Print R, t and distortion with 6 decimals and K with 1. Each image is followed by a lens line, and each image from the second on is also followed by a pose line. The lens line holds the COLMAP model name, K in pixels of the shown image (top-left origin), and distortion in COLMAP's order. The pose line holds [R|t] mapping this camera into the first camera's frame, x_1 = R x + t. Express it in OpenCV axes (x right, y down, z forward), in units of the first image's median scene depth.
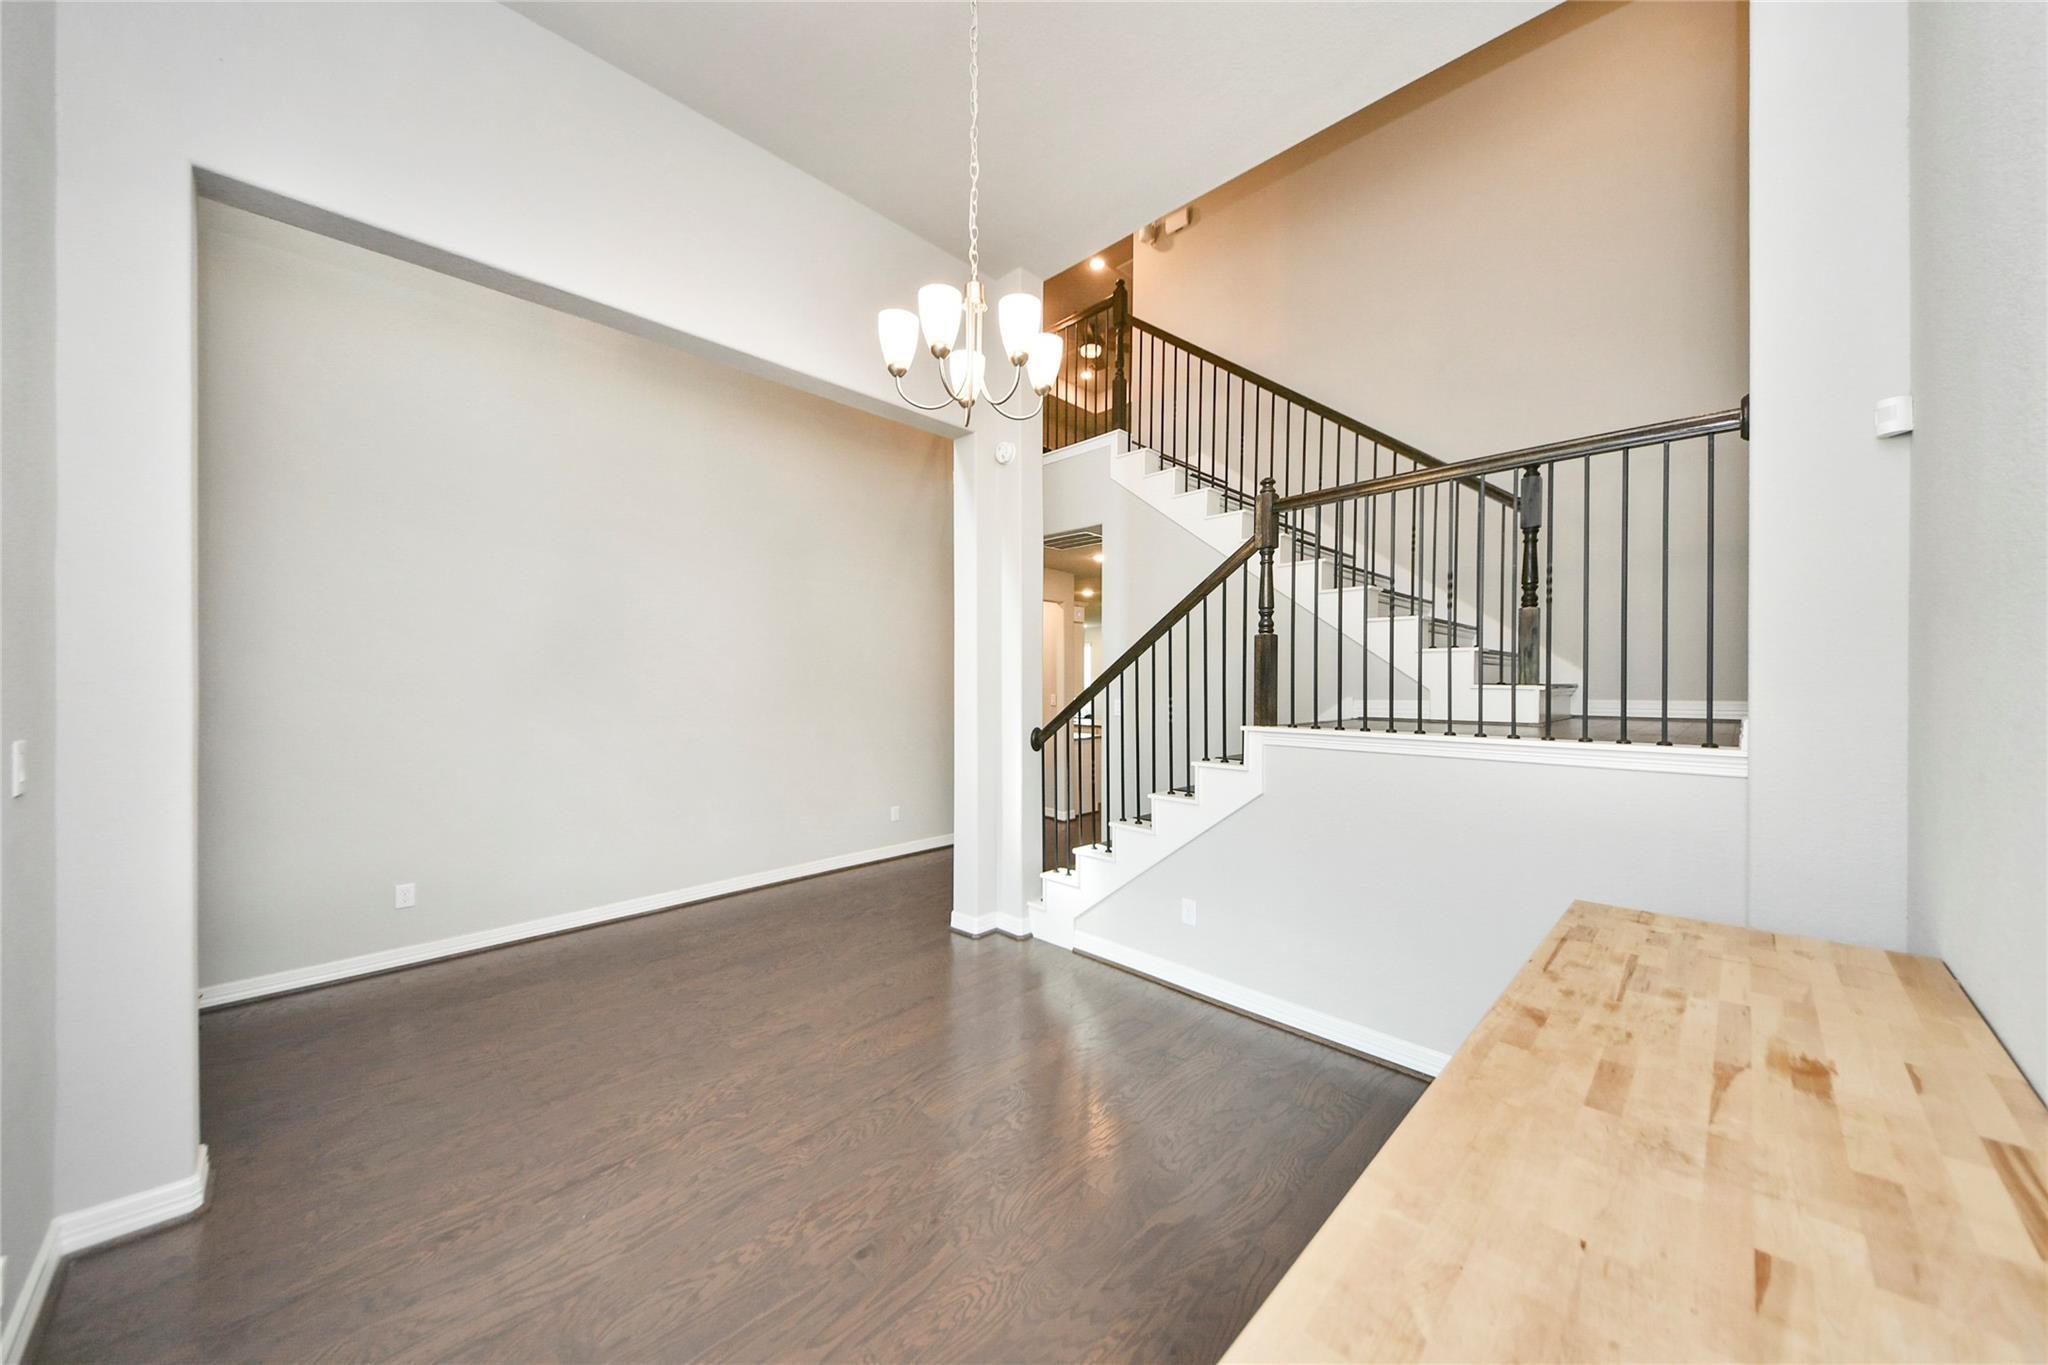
lens RADIAL K [[735.2, 0, 1042.7], [0, 735.2, 687.4], [0, 0, 1]] dist [0.023817, -0.007588]
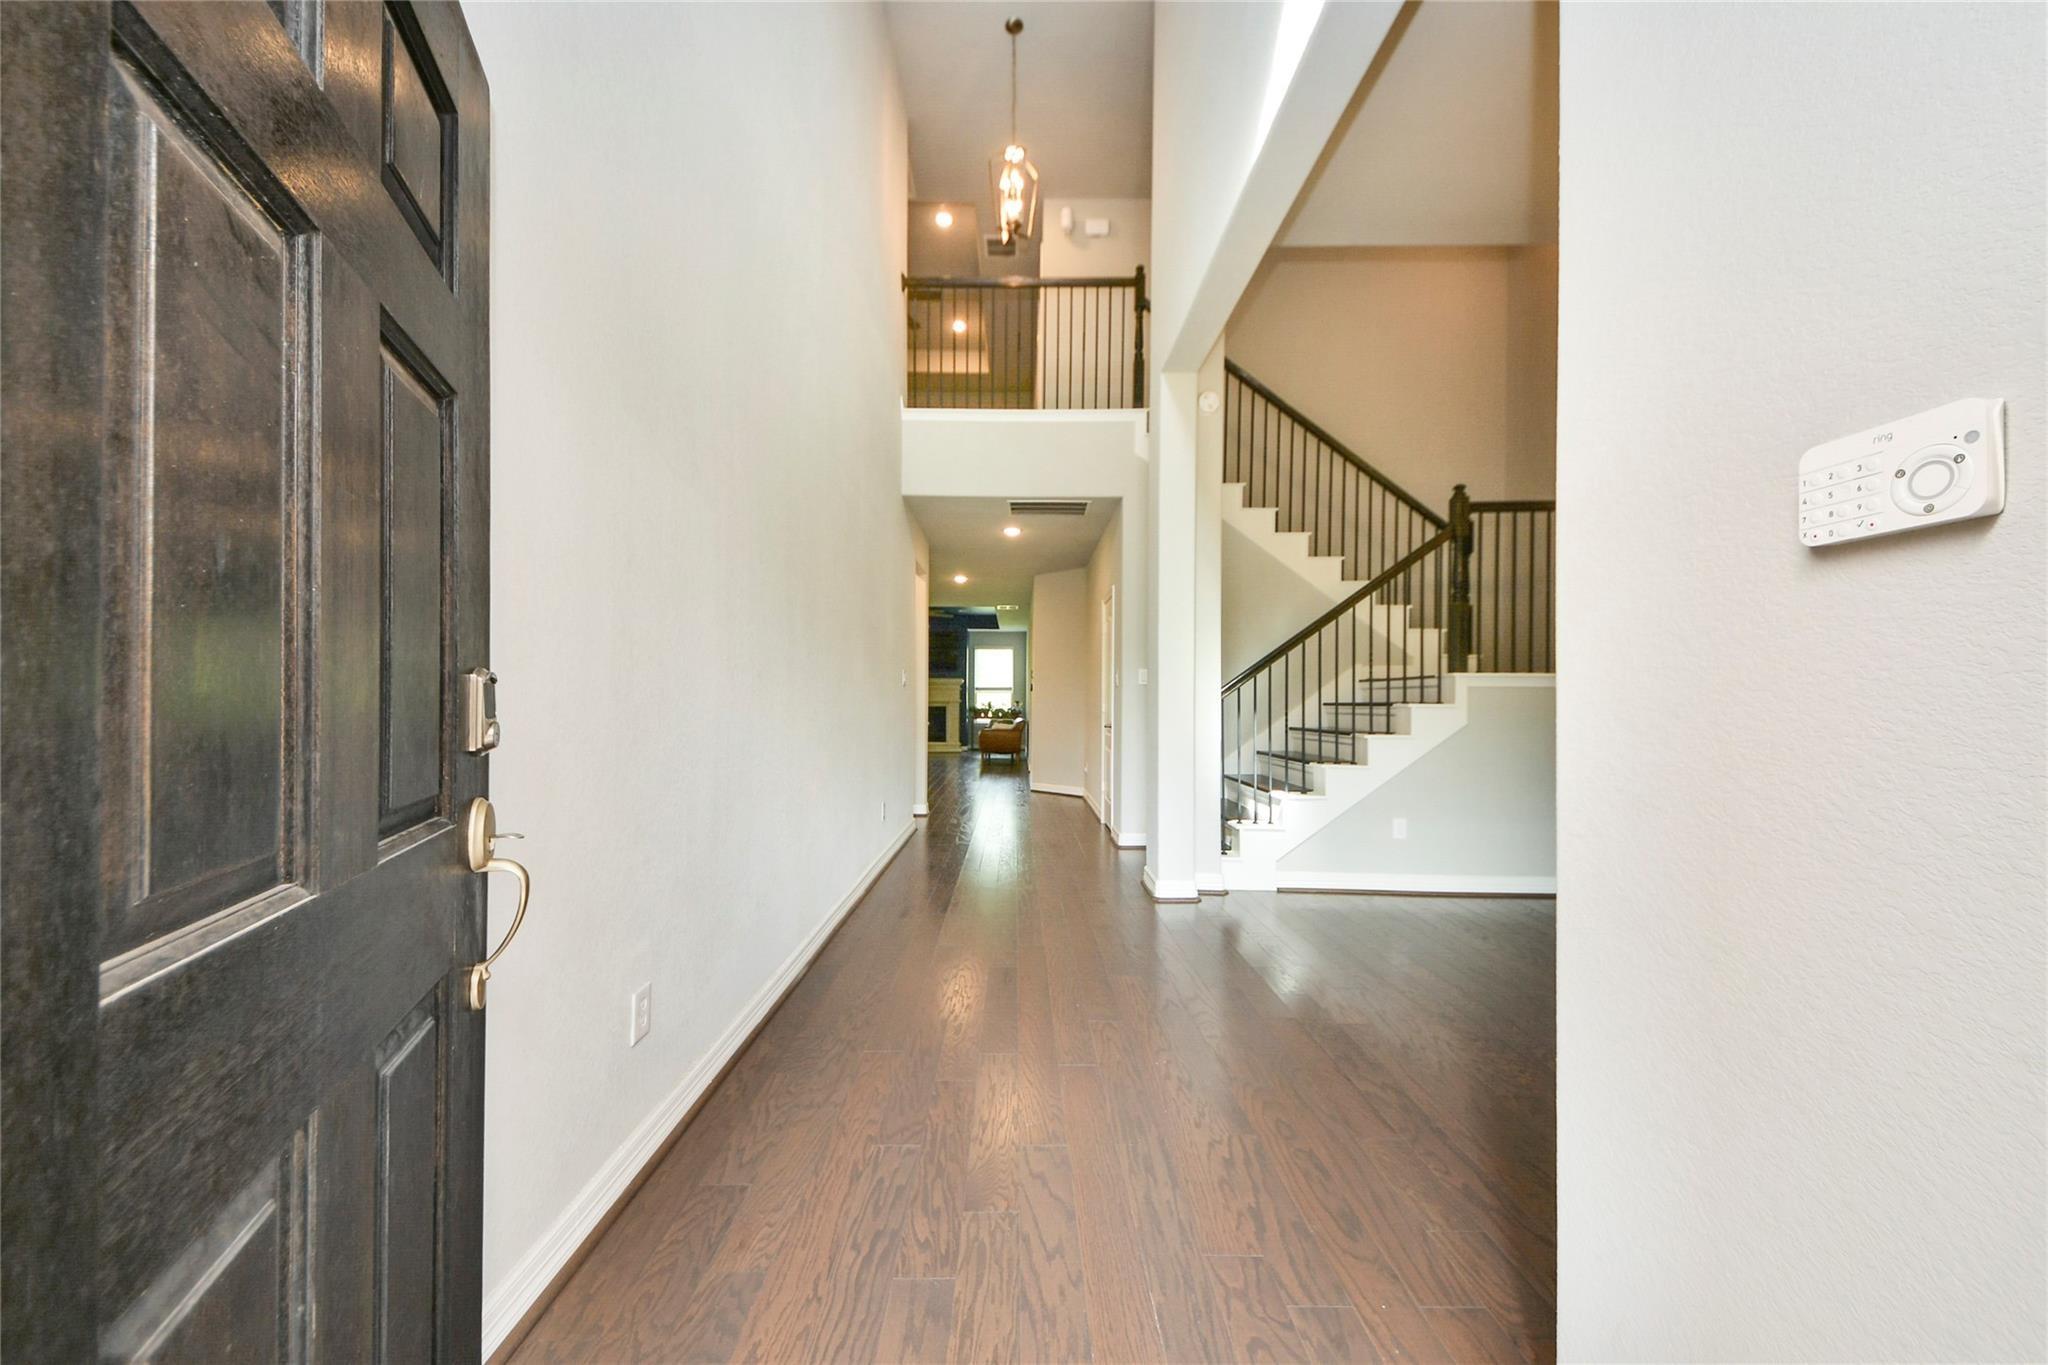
lens RADIAL K [[735.2, 0, 1039.5], [0, 735.2, 691.1], [0, 0, 1]] dist [0.023817, -0.007588]
pose [[0.695809, 0.013576, 0.718098, -1.168060], [-0.003743, 0.999876, -0.015277, 0.107358], [-0.718217, 0.007943, 0.695774, 0.614922]]
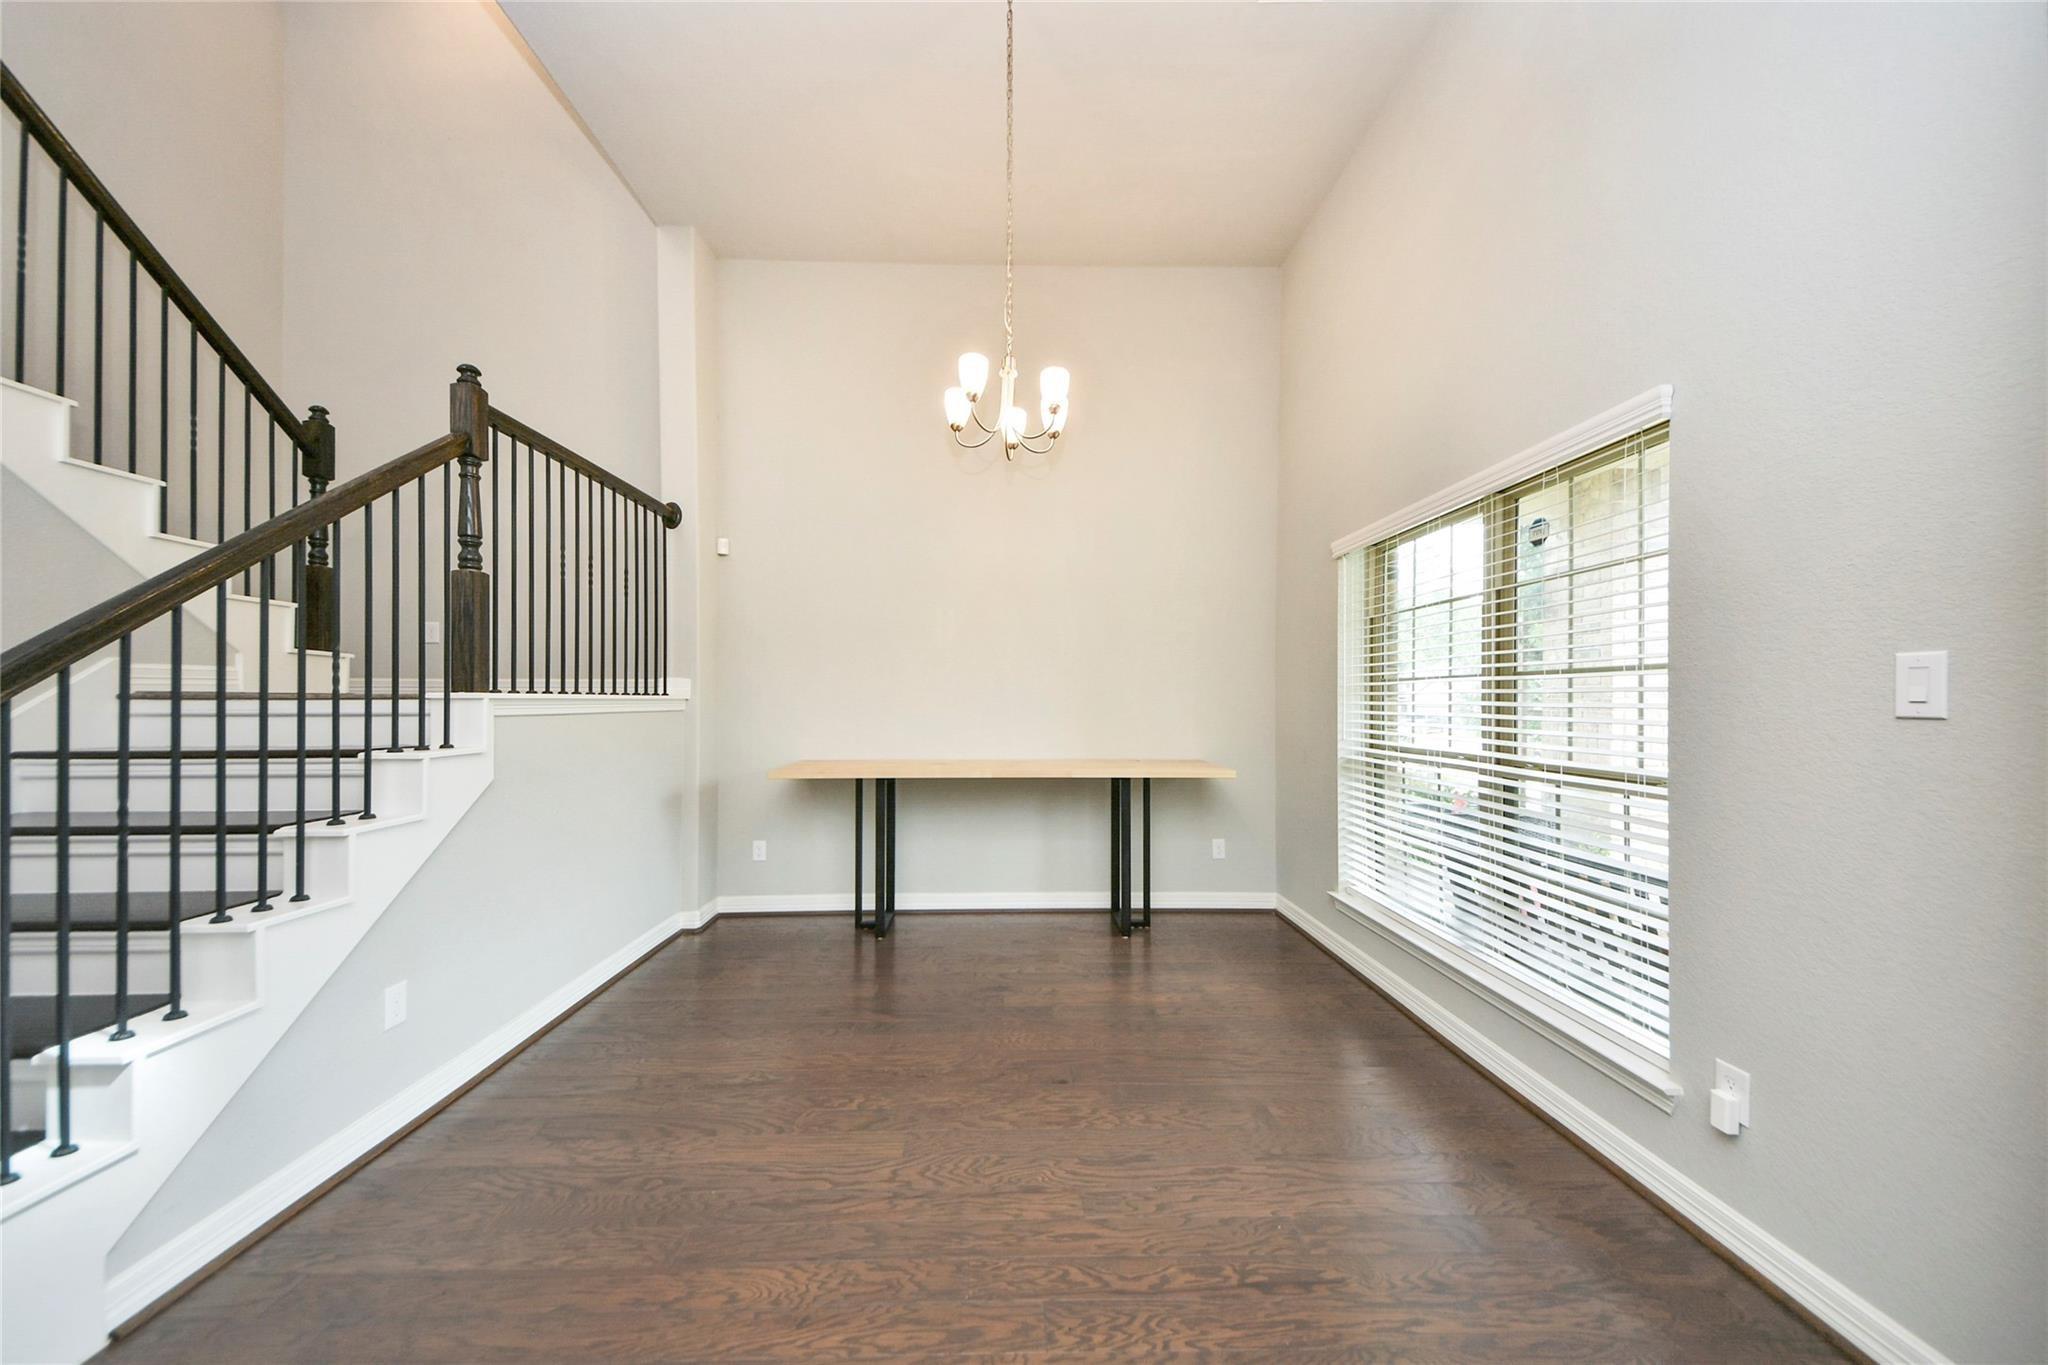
lens RADIAL K [[735.2, 0, 1007.6], [0, 735.2, 699.6], [0, 0, 1]] dist [0.023817, -0.007588]
pose [[-0.703516, 0.001540, 0.710678, -0.632949], [0.001898, 0.999998, -0.000287, 0.061192], [-0.710677, 0.001147, -0.703518, 1.148873]]
